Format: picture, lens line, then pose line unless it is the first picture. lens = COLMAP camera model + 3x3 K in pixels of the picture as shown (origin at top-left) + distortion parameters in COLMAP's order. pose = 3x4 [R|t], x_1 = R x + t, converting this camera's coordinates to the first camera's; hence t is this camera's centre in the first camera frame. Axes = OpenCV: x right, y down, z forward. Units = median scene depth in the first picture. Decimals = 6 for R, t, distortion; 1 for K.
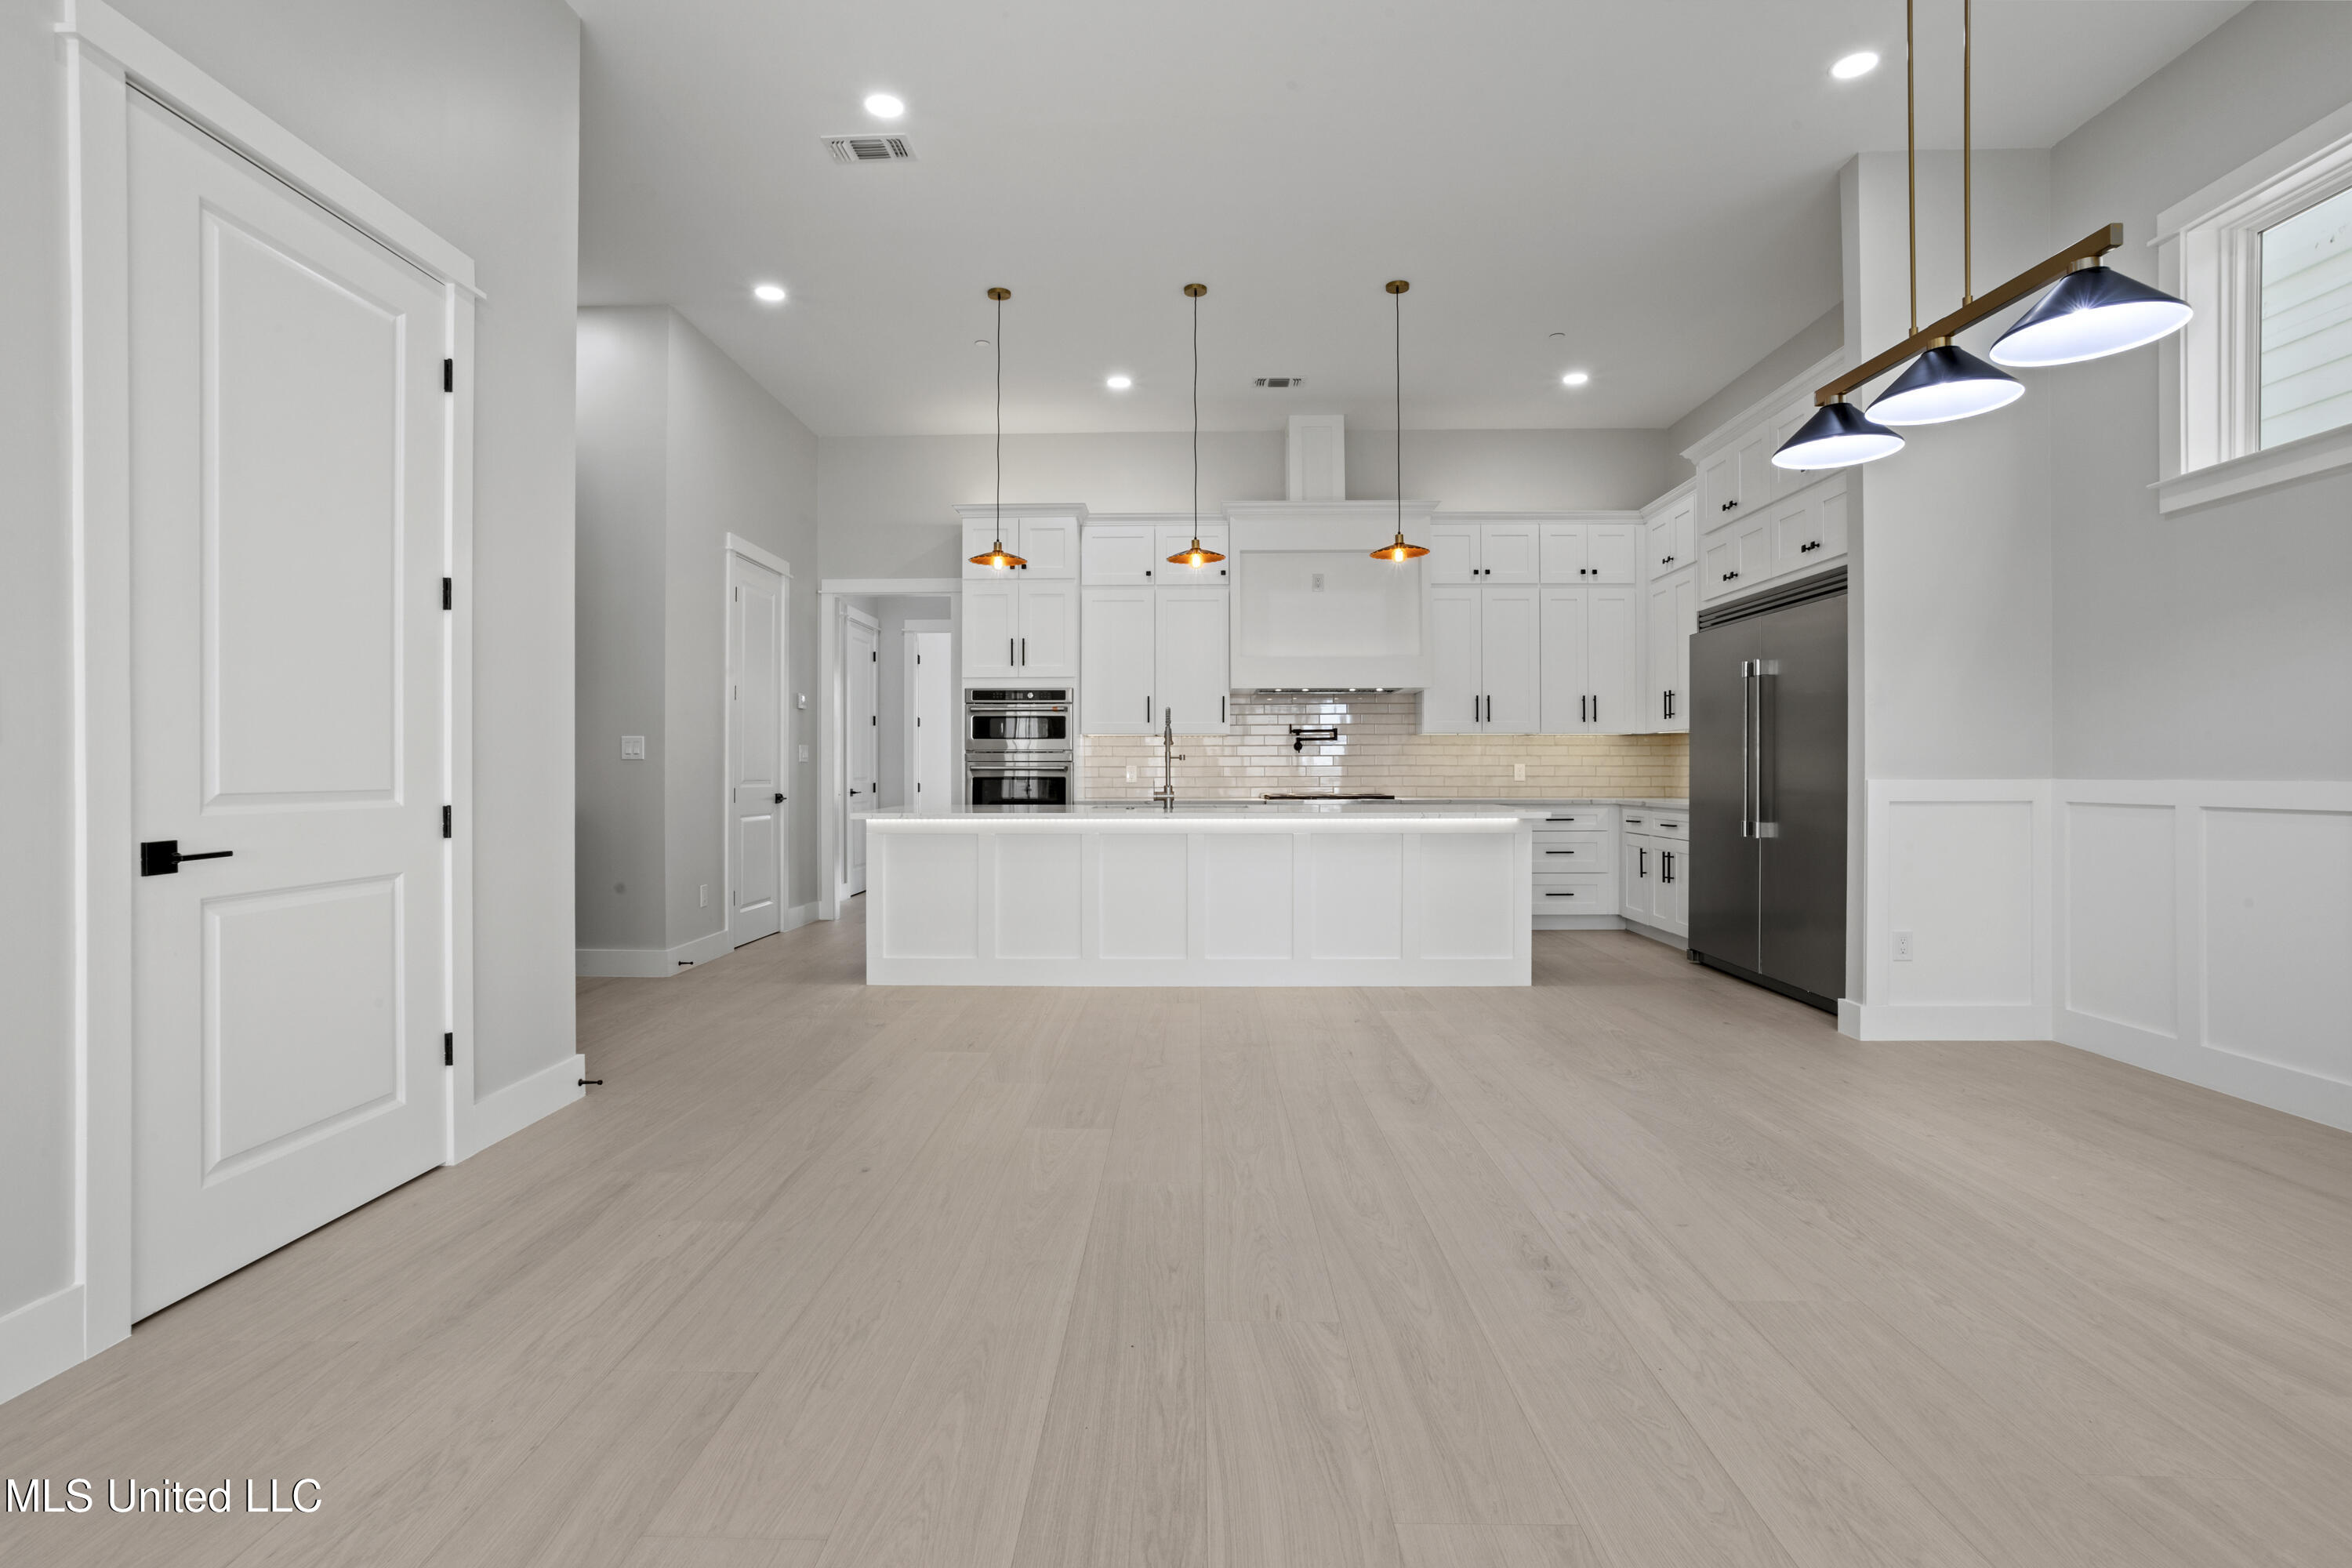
lens RADIAL K [[1132.0, 0, 1170.5], [0, 1132.0, 776.9], [0, 0, 1]] dist [-0.056282, 0.029949]
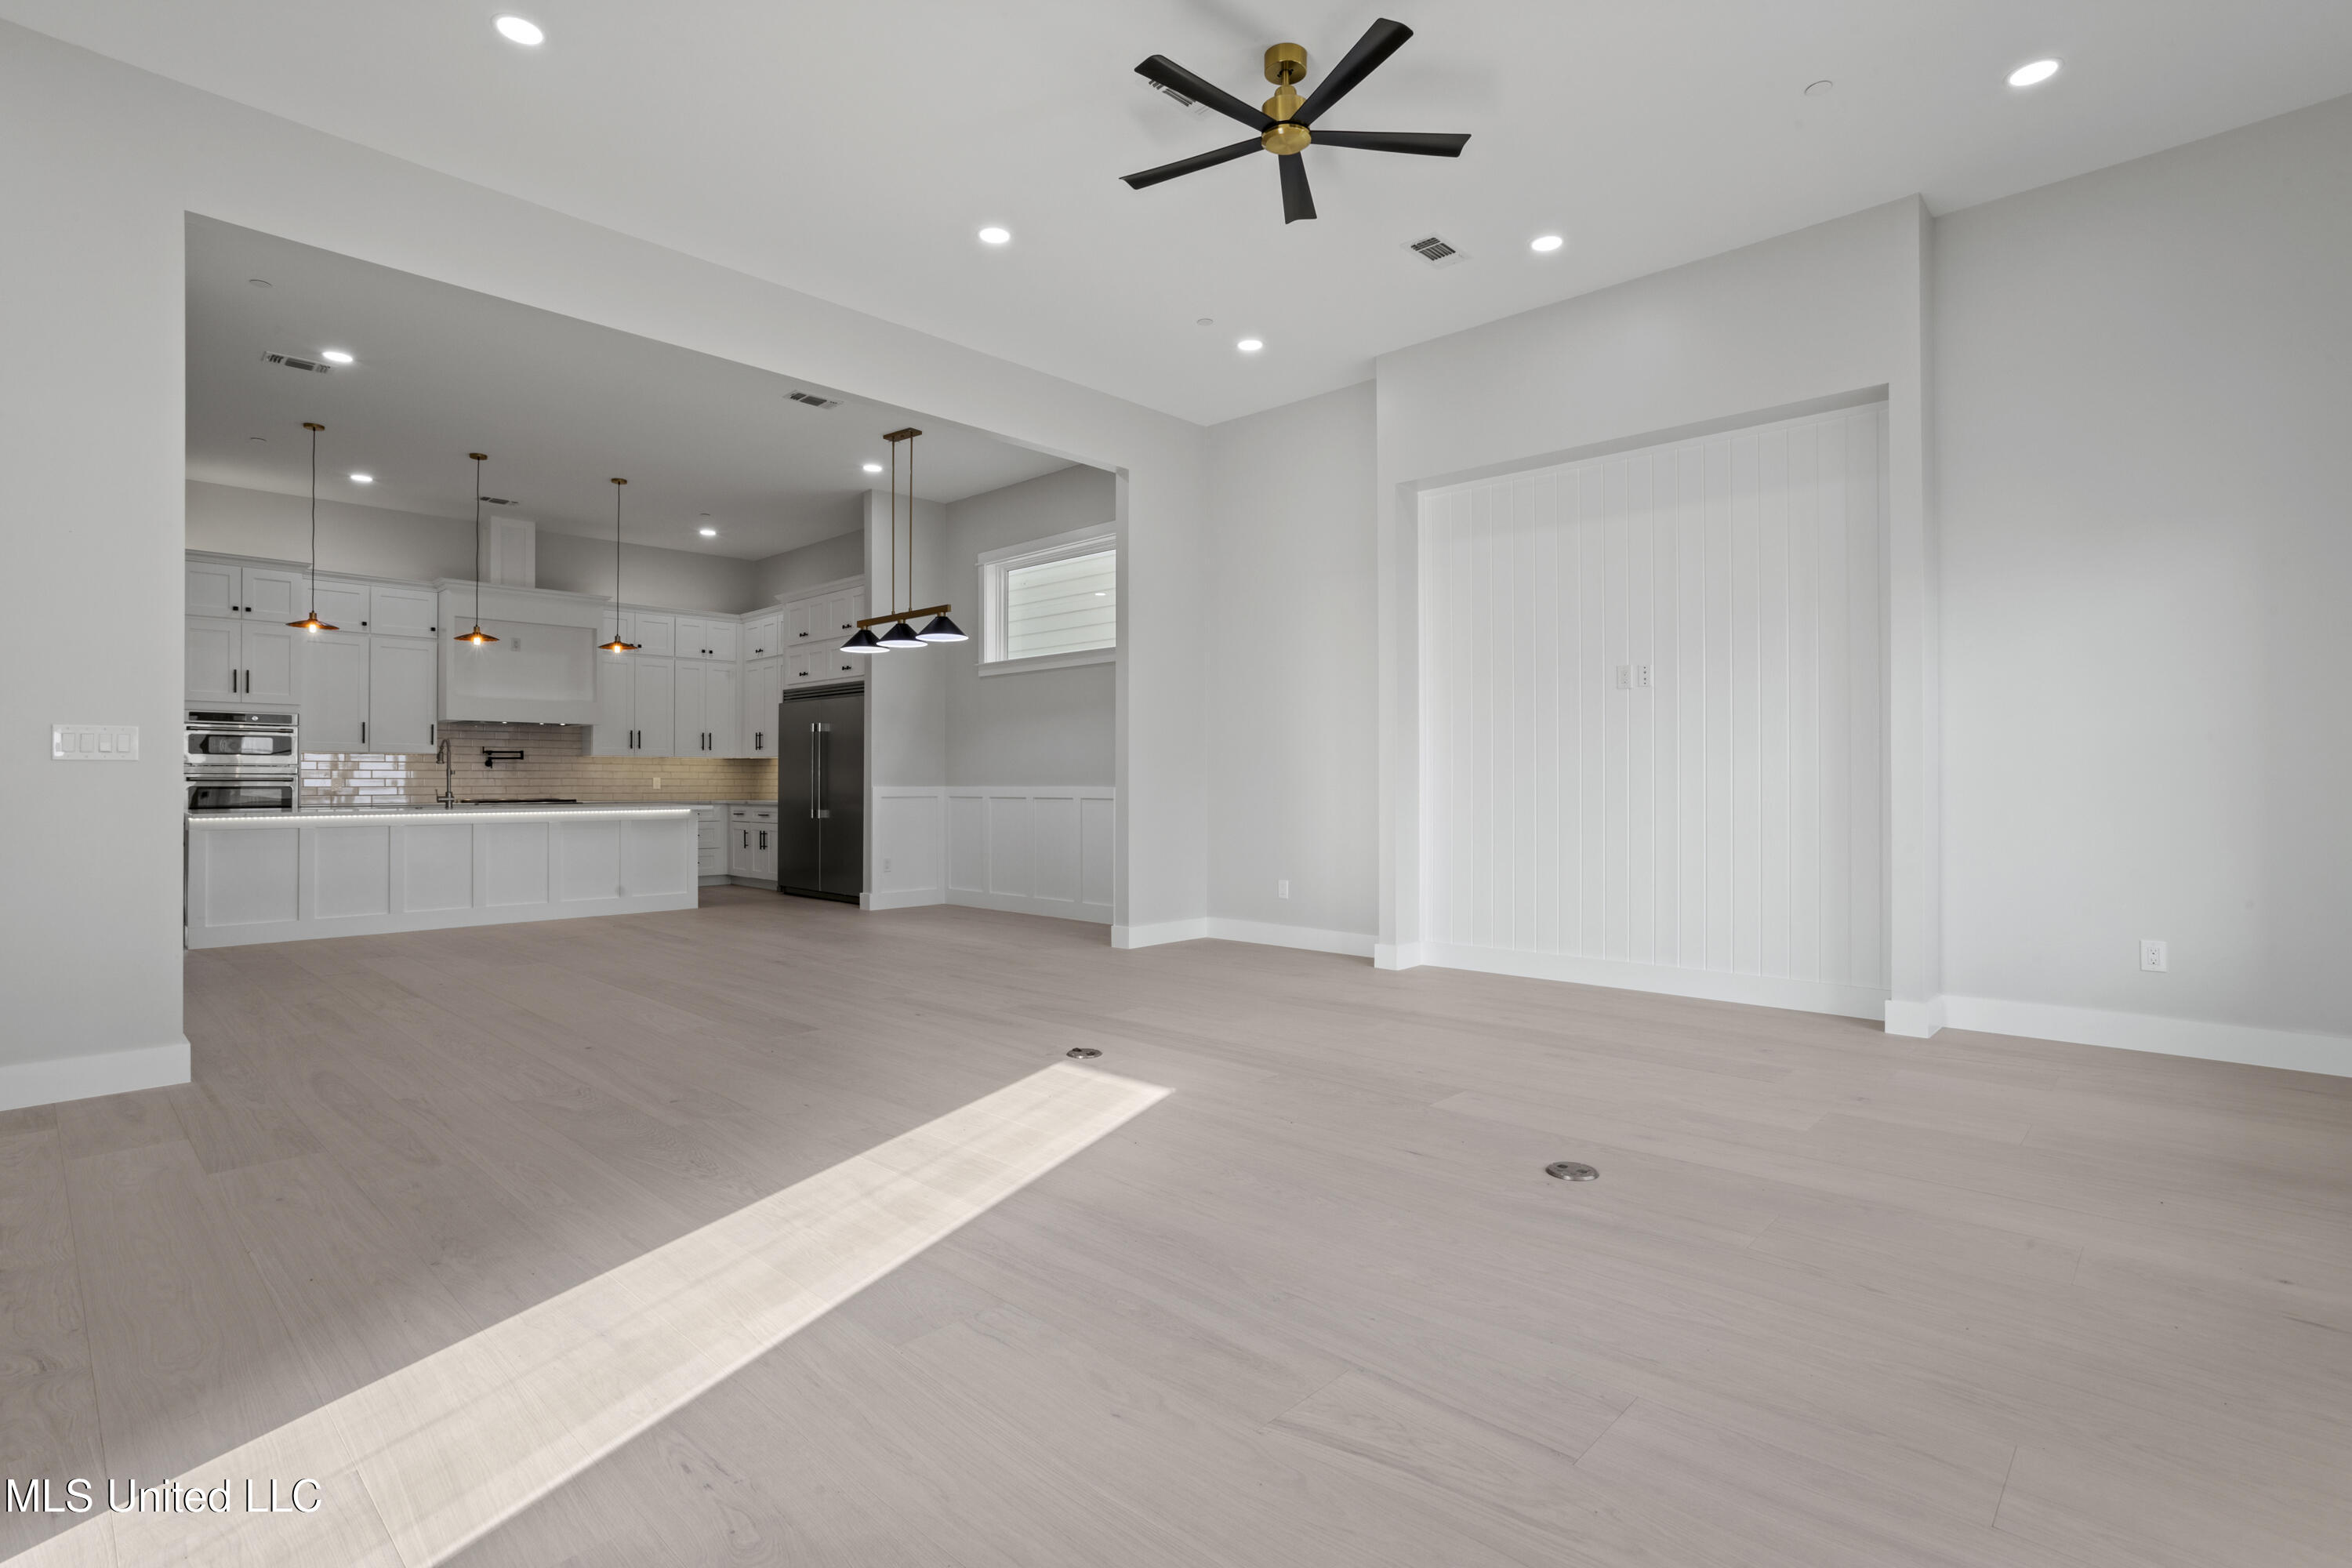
lens RADIAL K [[1132.0, 0, 1170.5], [0, 1132.0, 776.9], [0, 0, 1]] dist [-0.056282, 0.029949]
pose [[0.674633, 0.004789, 0.738138, -0.358318], [0.002258, 0.999961, -0.008552, 0.002031], [-0.738150, 0.007436, 0.674596, -0.539905]]
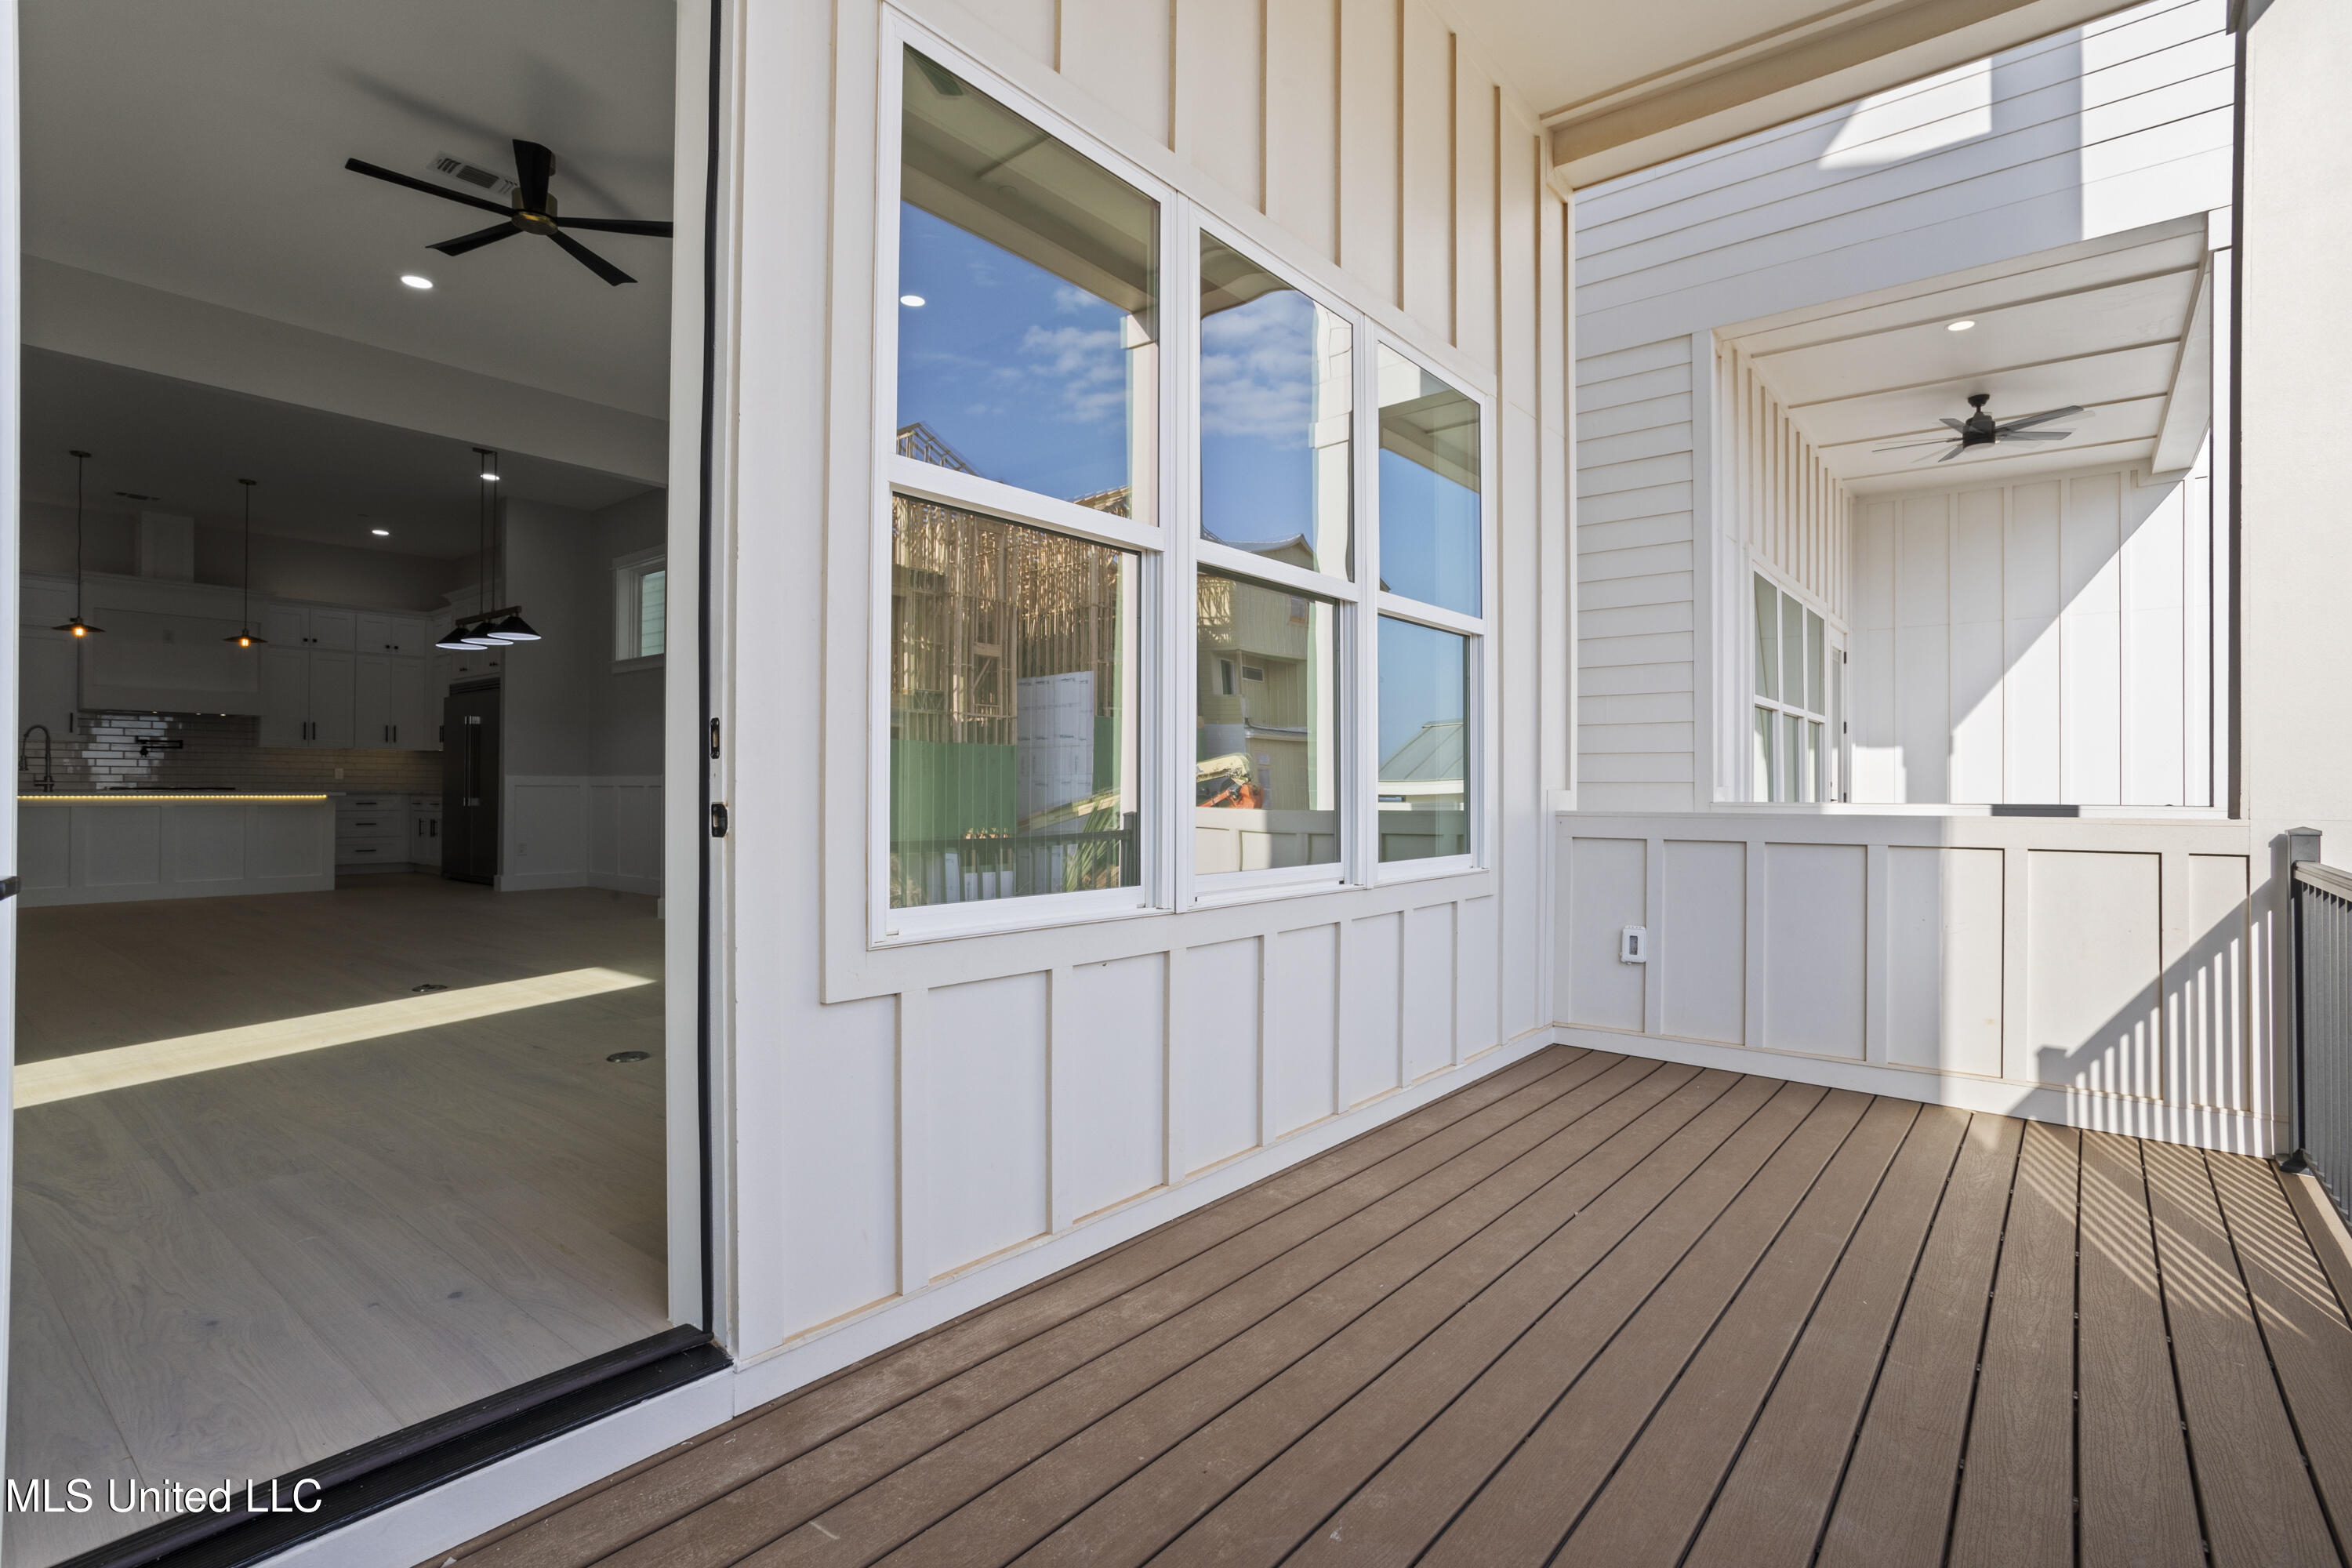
lens RADIAL K [[1132.0, 0, 1170.5], [0, 1132.0, 776.9], [0, 0, 1]] dist [-0.056282, 0.029949]
pose [[0.610930, 0.012261, 0.791590, -0.208929], [-0.002236, 0.999903, -0.013762, 0.020613], [-0.791682, 0.006638, 0.610898, -0.900640]]
